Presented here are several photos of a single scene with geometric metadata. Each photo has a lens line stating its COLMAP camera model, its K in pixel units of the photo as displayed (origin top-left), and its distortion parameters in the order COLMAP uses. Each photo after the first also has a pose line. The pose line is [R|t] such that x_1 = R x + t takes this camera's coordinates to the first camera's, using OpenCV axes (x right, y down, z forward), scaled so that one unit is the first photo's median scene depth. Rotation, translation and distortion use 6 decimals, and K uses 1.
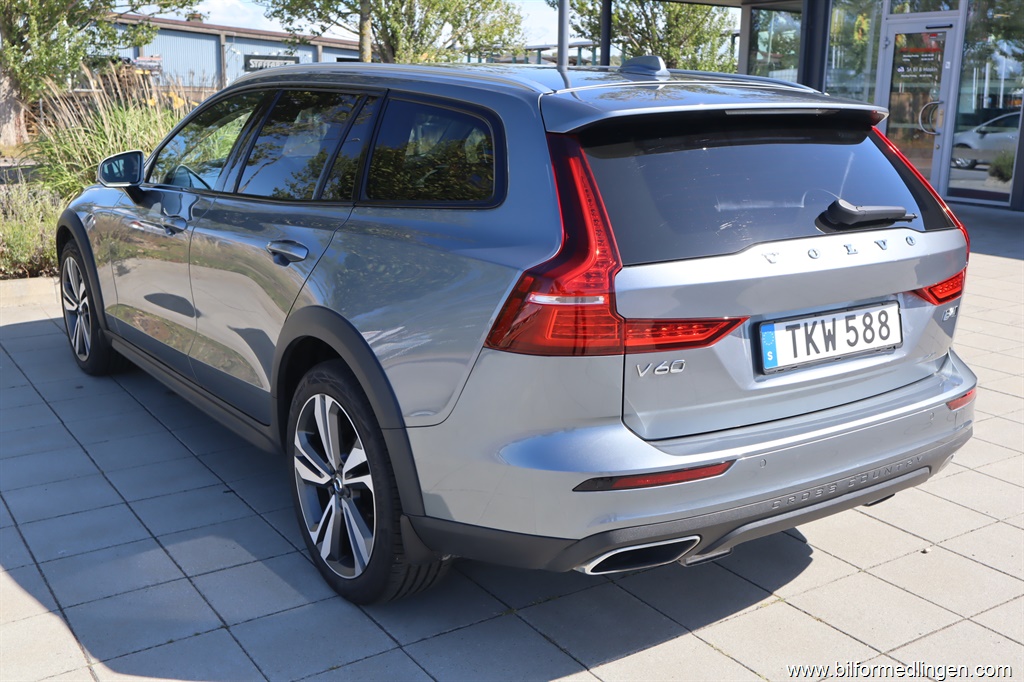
lens RADIAL K [[1089.3, 0, 511.2], [0, 1089.3, 336.5], [0, 0, 1]] dist [-0.029141, 0.000000]
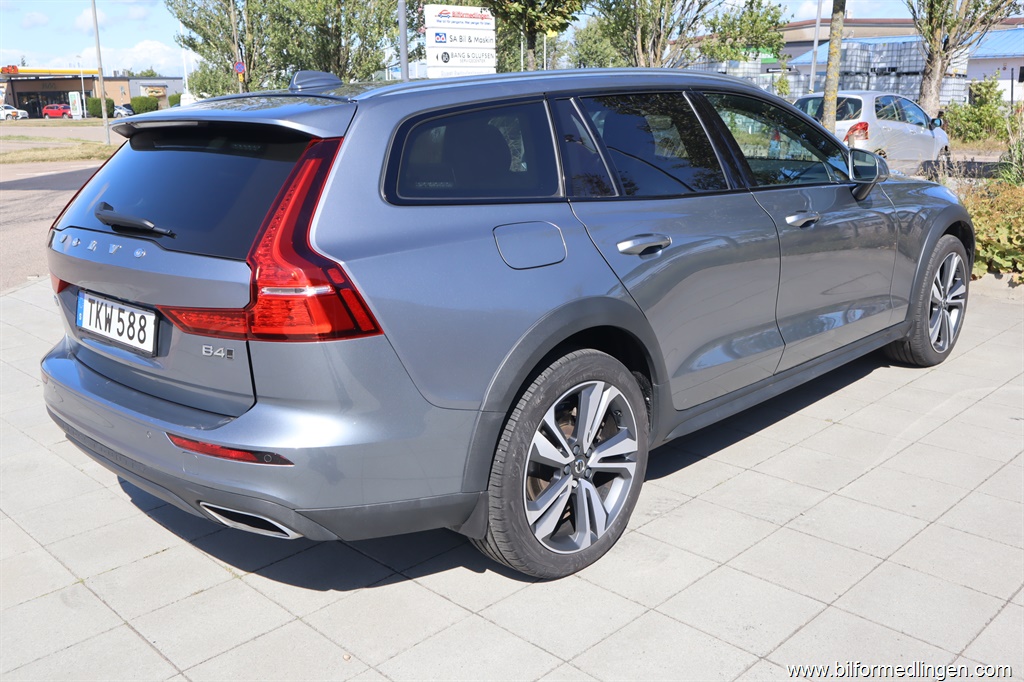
lens RADIAL K [[931.6, 0, 513.3], [0, 931.6, 341.3], [0, 0, 1]] dist [-0.016298, -0.017474]
pose [[0.187927, 0.228677, -0.955191, 1.324350], [-0.188899, 0.962778, 0.193329, -0.250839], [0.963847, 0.144103, 0.224129, 1.192424]]
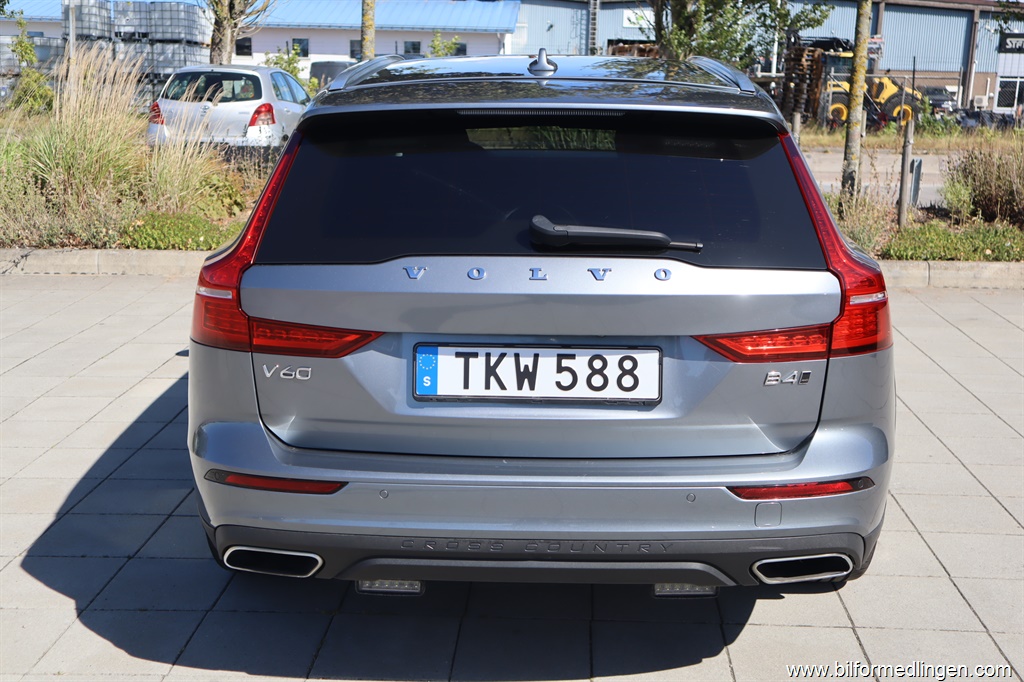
lens RADIAL K [[1211.3, 0, 511.8], [0, 1211.3, 346.2], [0, 0, 1]] dist [0.031178, 0.000000]
pose [[0.801282, 0.131734, -0.583603, 0.840791], [-0.133791, 0.990209, 0.039821, -0.058156], [0.583135, 0.046173, 0.811062, 0.206520]]
